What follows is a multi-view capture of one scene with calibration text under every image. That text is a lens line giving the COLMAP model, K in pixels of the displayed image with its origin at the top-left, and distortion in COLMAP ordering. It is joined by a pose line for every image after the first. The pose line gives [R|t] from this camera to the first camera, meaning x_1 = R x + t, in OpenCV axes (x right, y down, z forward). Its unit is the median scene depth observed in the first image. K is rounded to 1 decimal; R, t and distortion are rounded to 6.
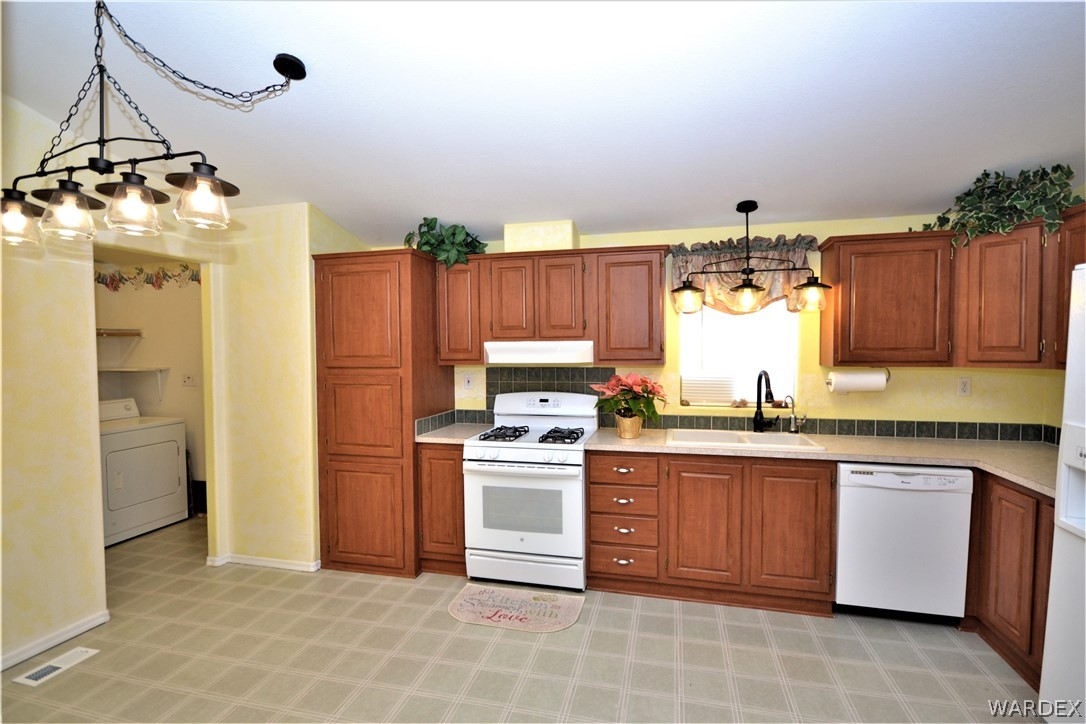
lens RADIAL K [[517.2, 0, 563.4], [0, 517.2, 365.6], [0, 0, 1]] dist [0.004468, -0.009932]
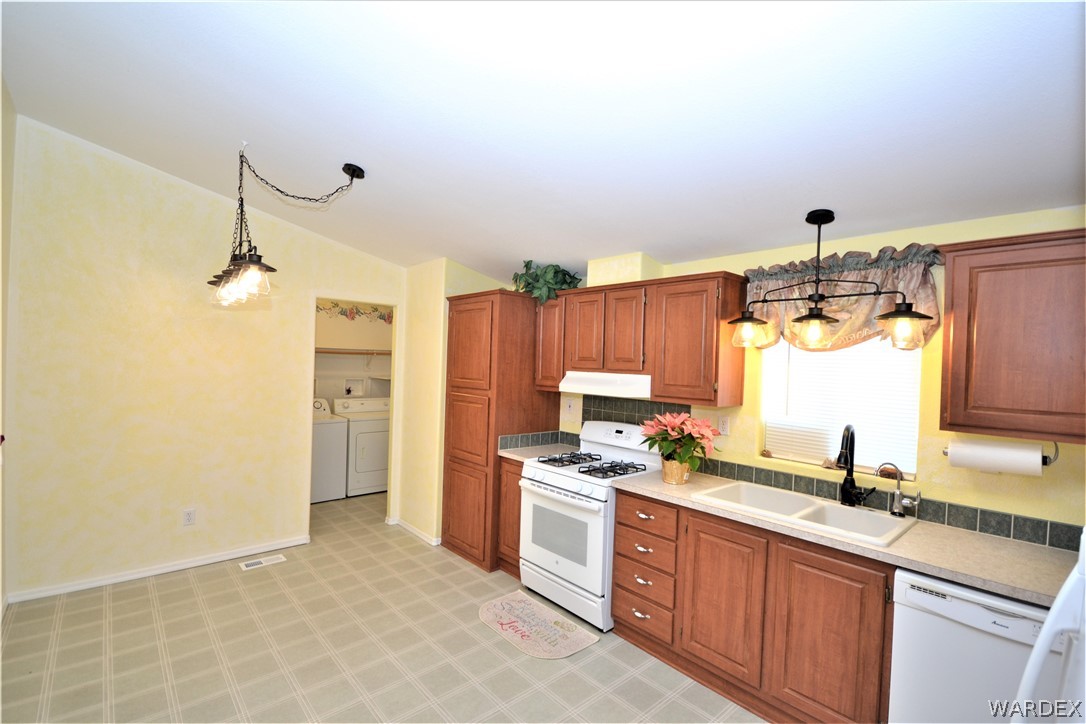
lens RADIAL K [[488.7, 0, 531.9], [0, 488.7, 365.6], [0, 0, 1]] dist [-0.003056, -0.000411]
pose [[0.823607, 0.038180, -0.565874, 0.411526], [-0.060025, 0.997996, -0.020027, -0.036576], [0.563975, 0.050461, 0.824248, 0.137089]]
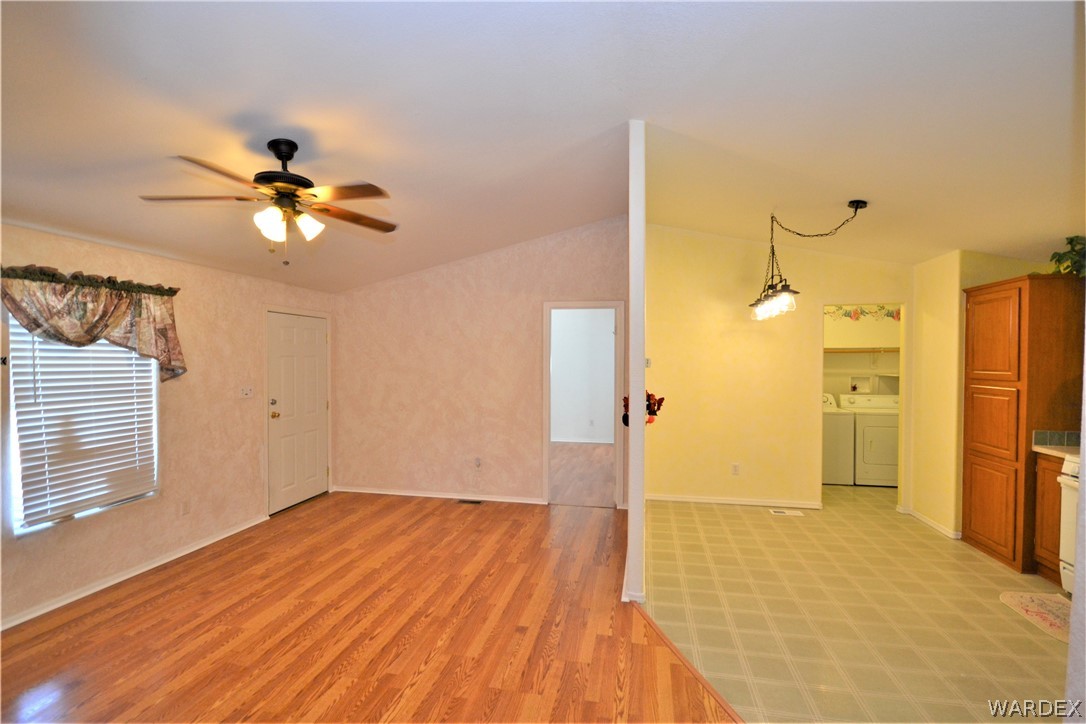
lens RADIAL K [[491.7, 0, 548.3], [0, 491.7, 370.3], [0, 0, 1]] dist [0.003071, -0.011153]
pose [[0.058491, 0.028956, -0.997868, 0.710638], [-0.036268, 0.998981, 0.026862, -0.012283], [0.997629, 0.034620, 0.059482, -0.084644]]
